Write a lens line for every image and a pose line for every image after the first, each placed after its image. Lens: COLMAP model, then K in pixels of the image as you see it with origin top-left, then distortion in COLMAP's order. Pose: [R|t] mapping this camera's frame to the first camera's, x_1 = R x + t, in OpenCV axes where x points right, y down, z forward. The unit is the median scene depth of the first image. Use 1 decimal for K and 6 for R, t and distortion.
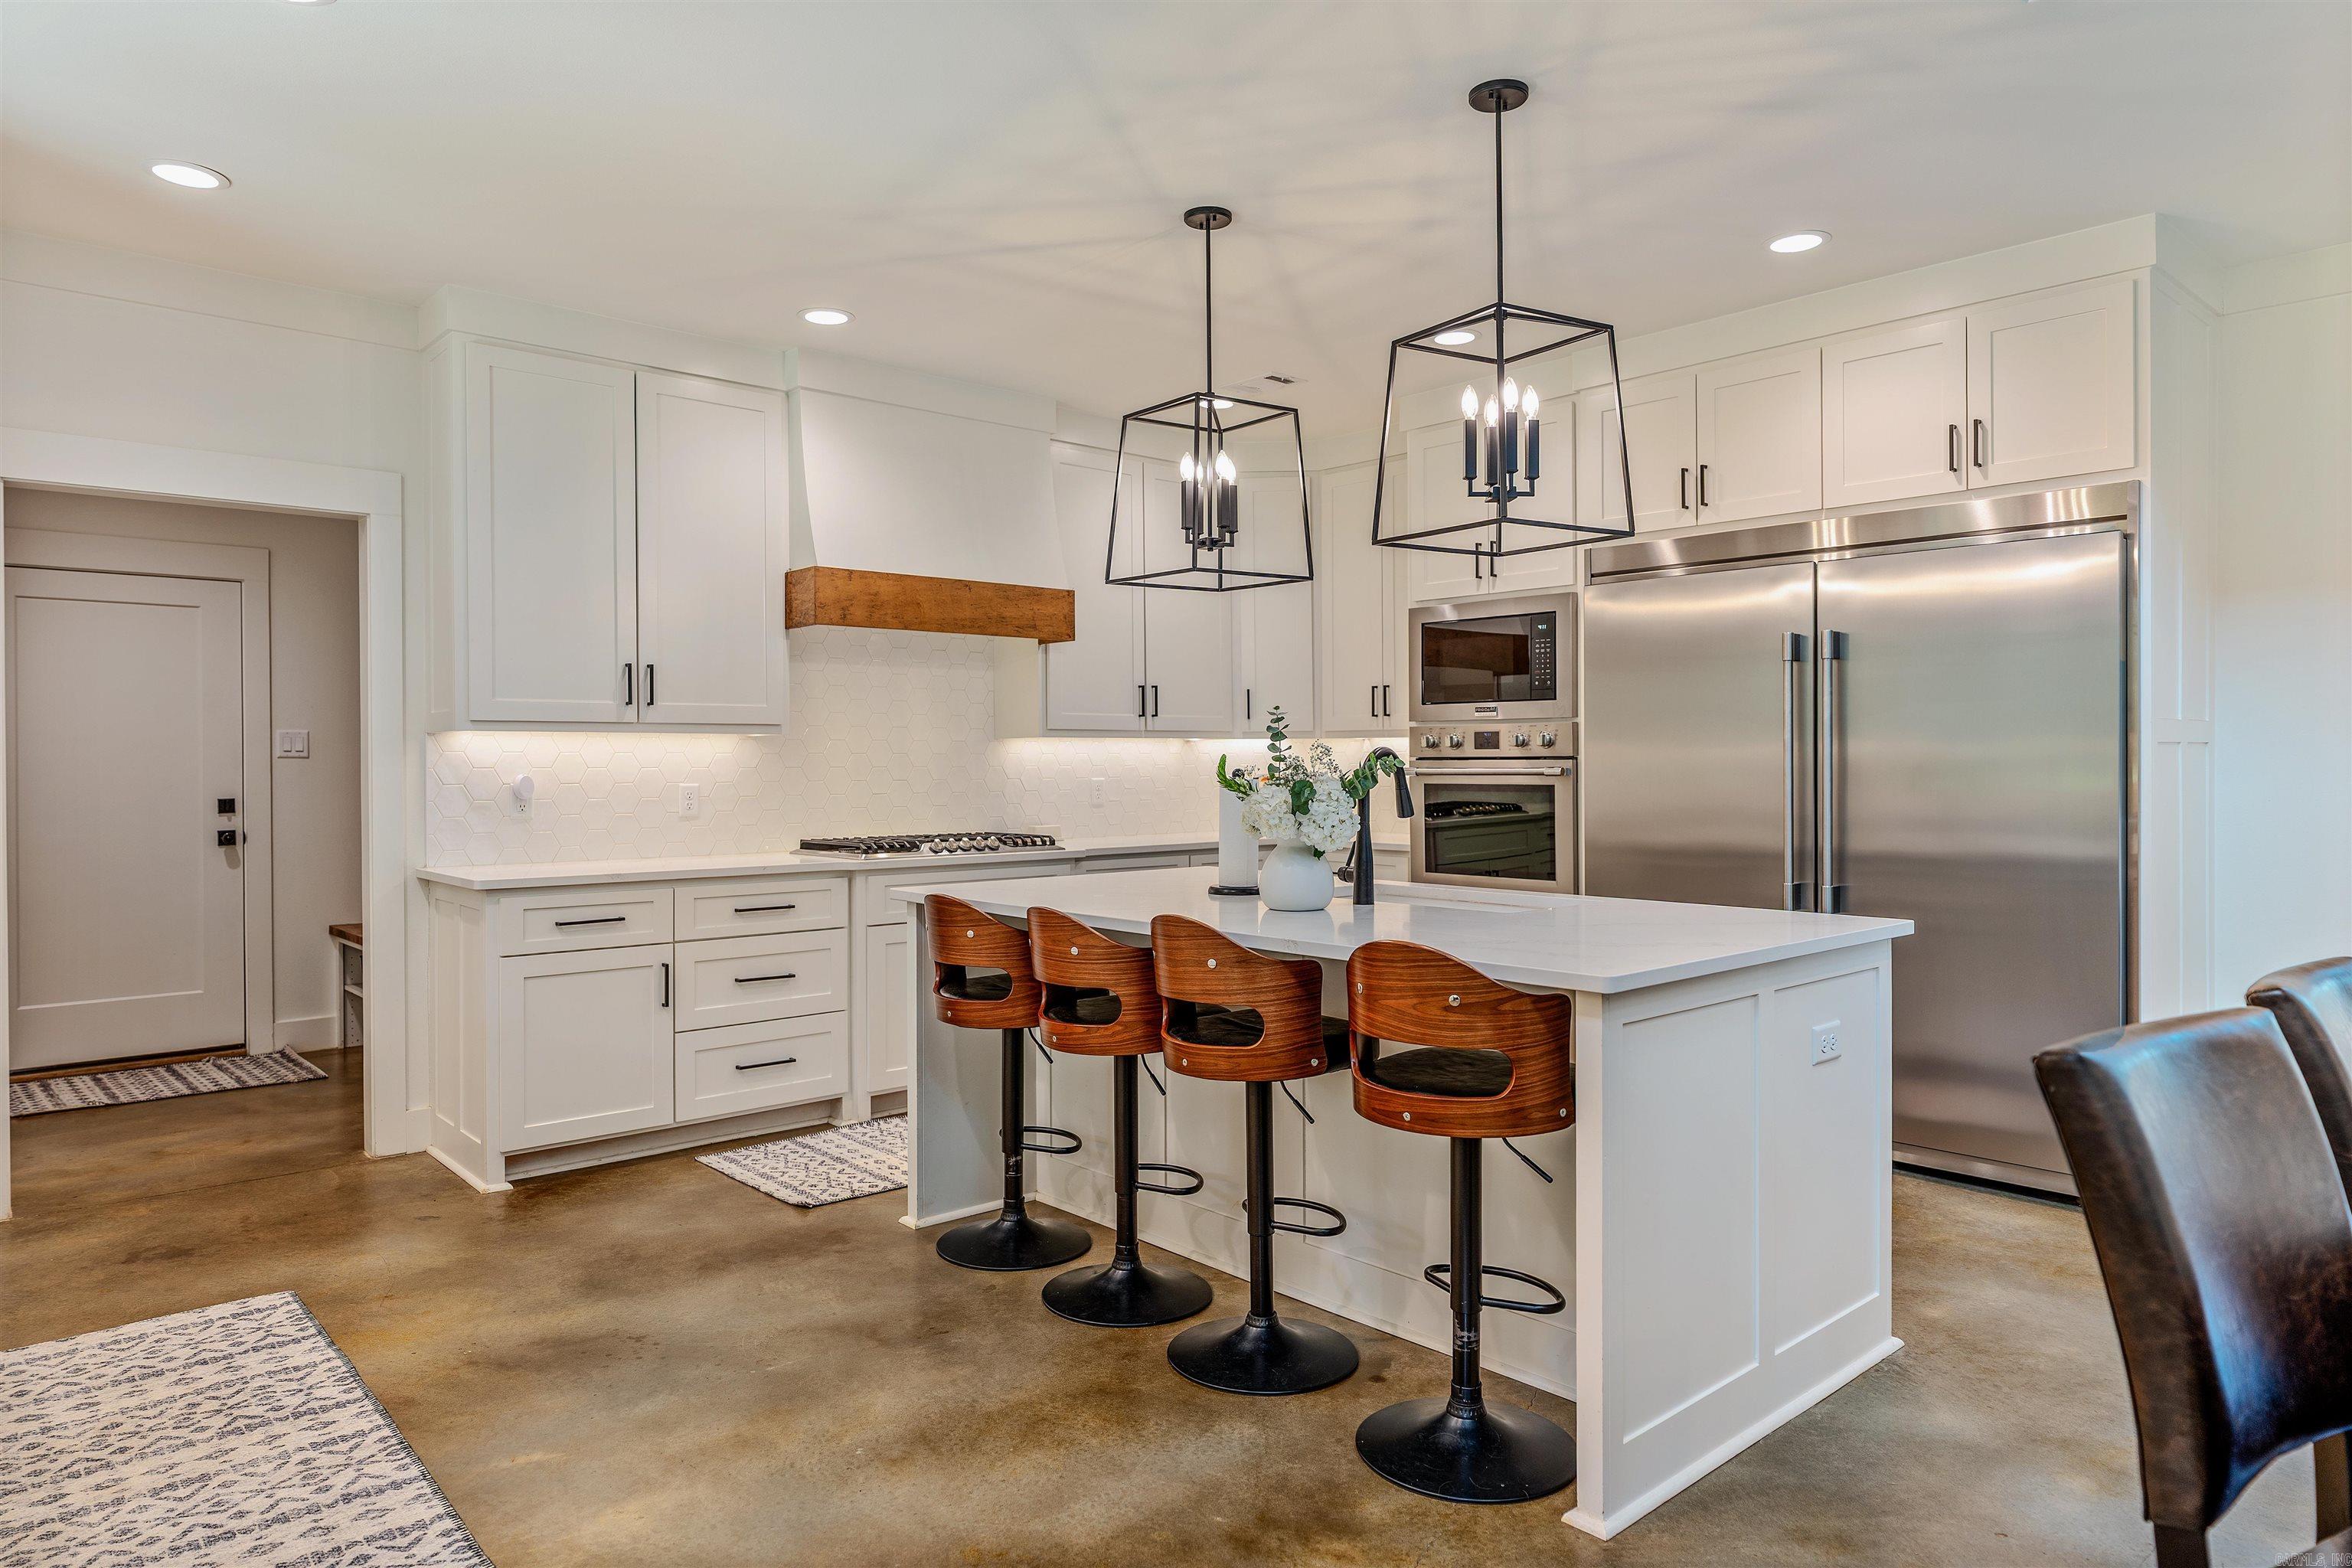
lens RADIAL K [[1442.3, 0, 1179.4], [0, 1442.3, 774.2], [0, 0, 1]] dist [0.000930, 0.002384]
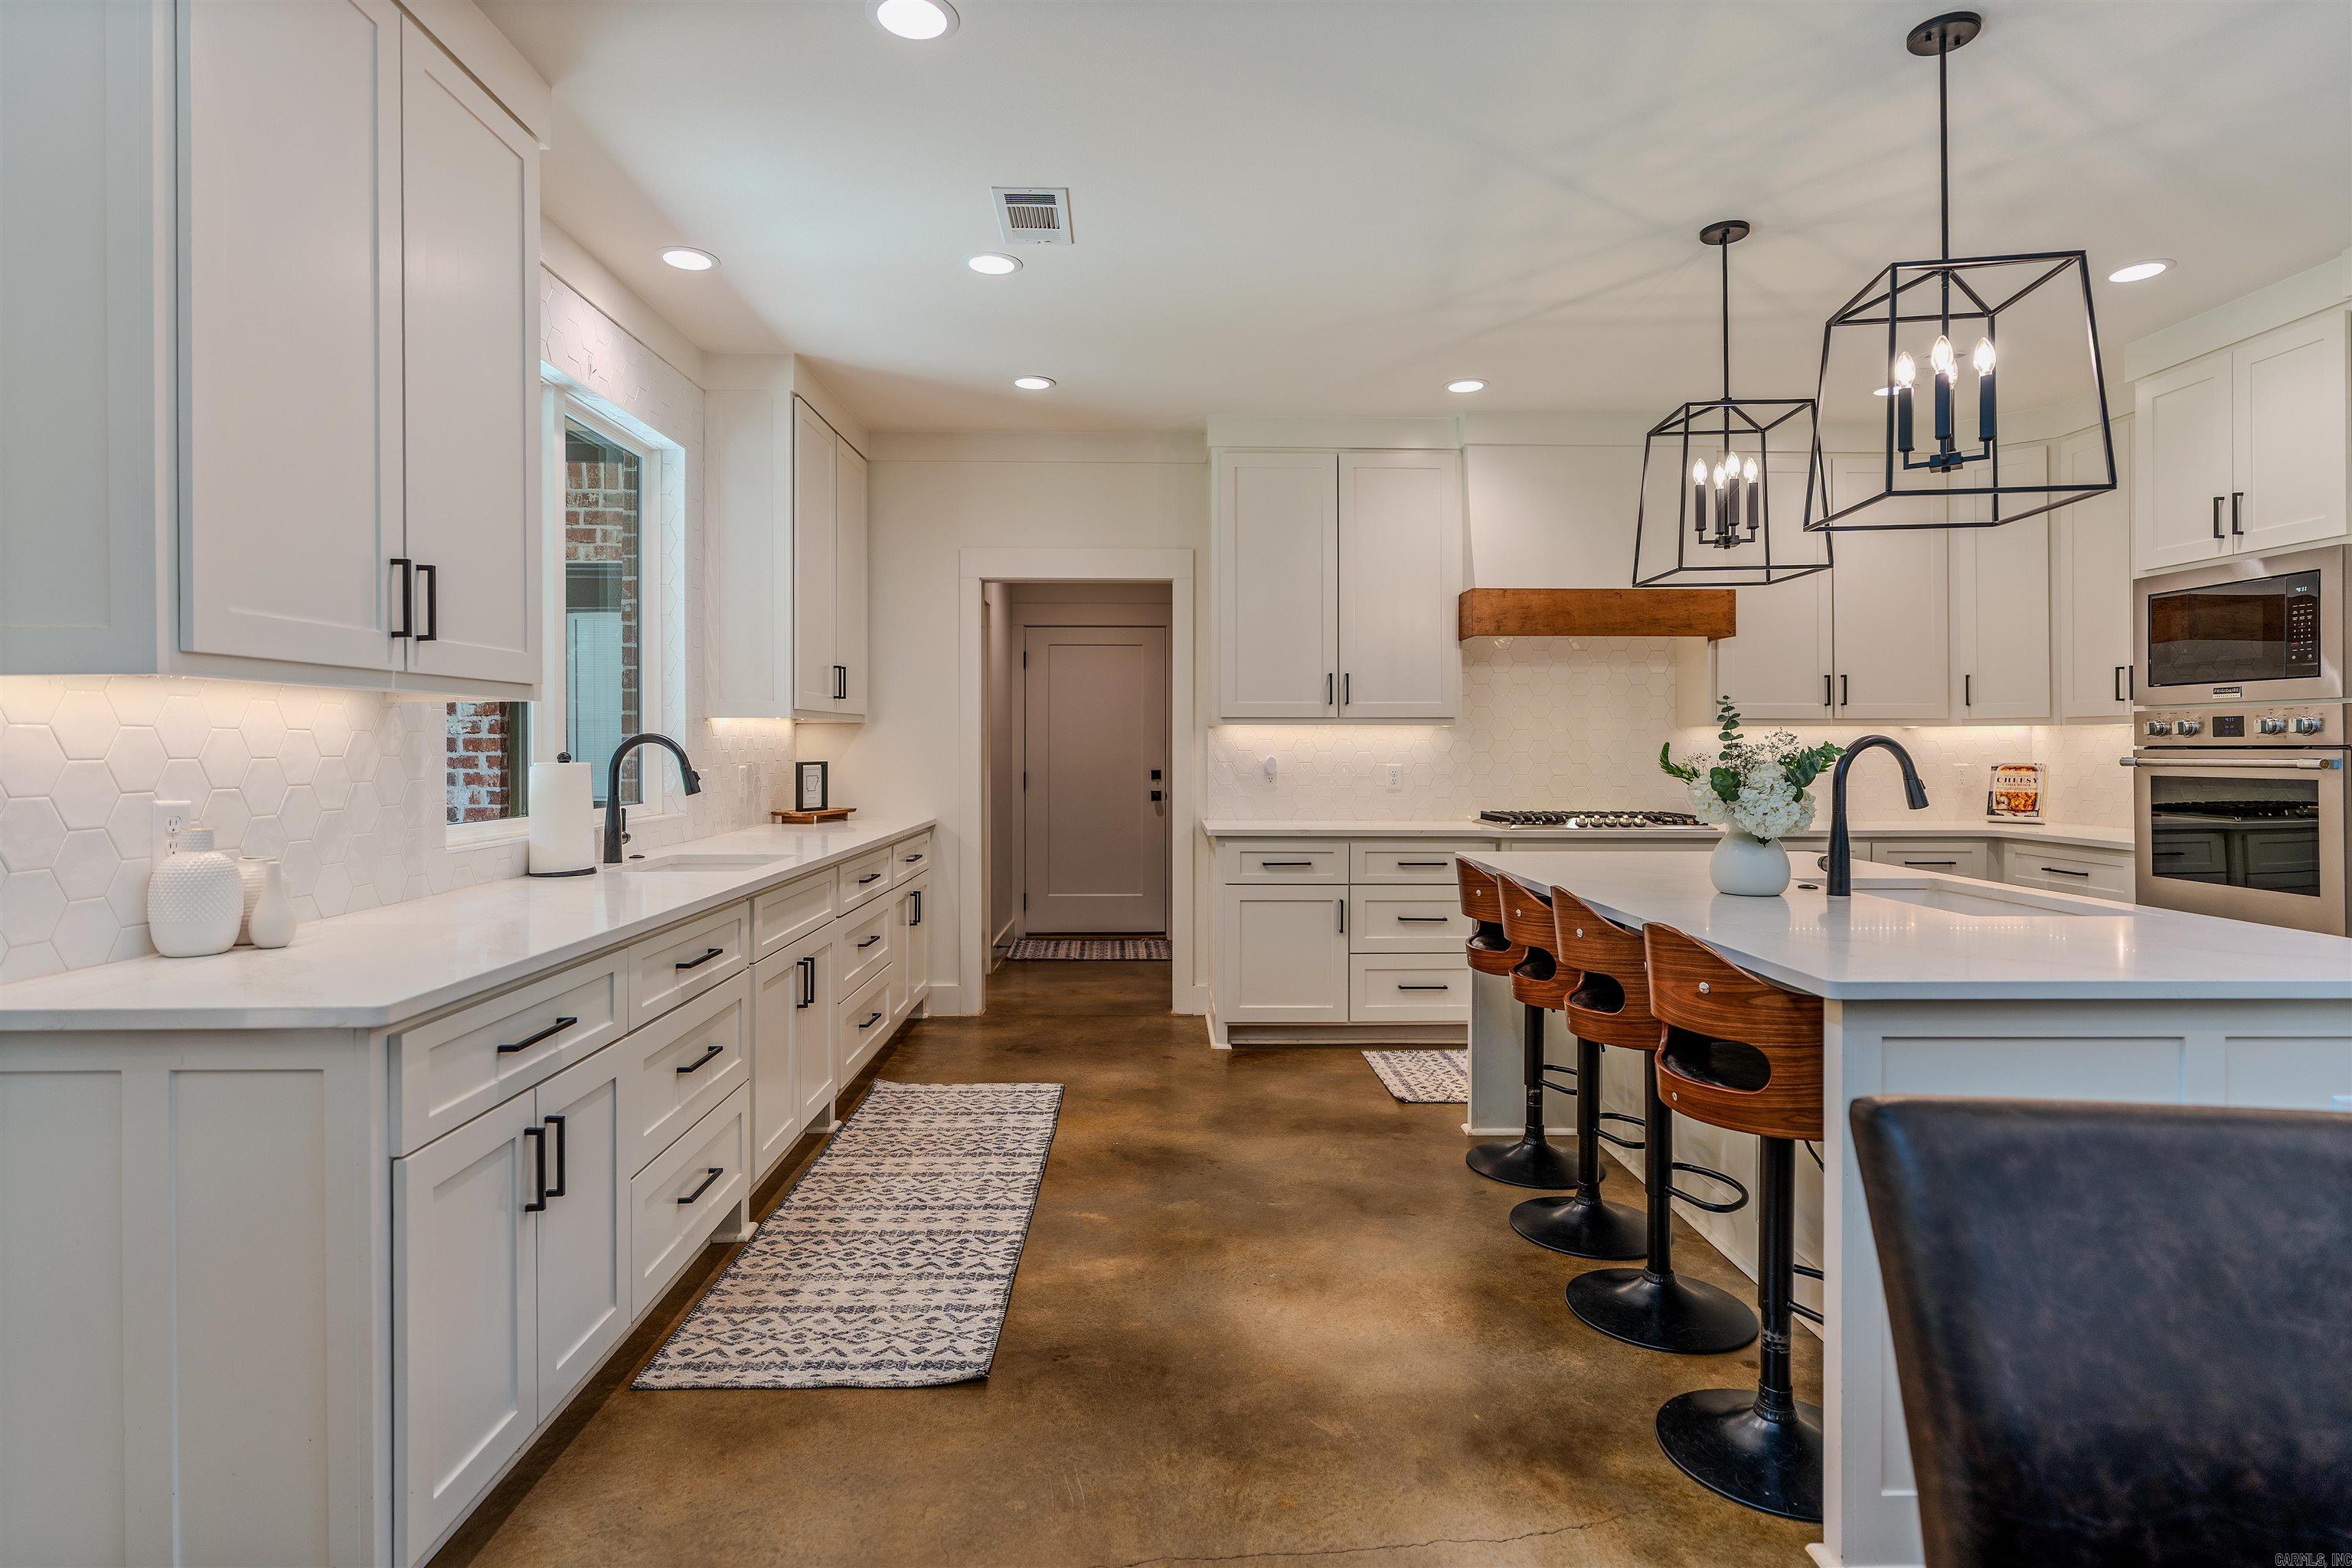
lens RADIAL K [[1199.2, 0, 1175.4], [0, 1199.2, 751.4], [0, 0, 1]] dist [-0.002340, -0.000109]
pose [[0.761534, 0.006594, -0.648091, 0.279544], [-0.009952, 0.999949, -0.001521, -0.001834], [0.648048, 0.007609, 0.761561, 0.076712]]
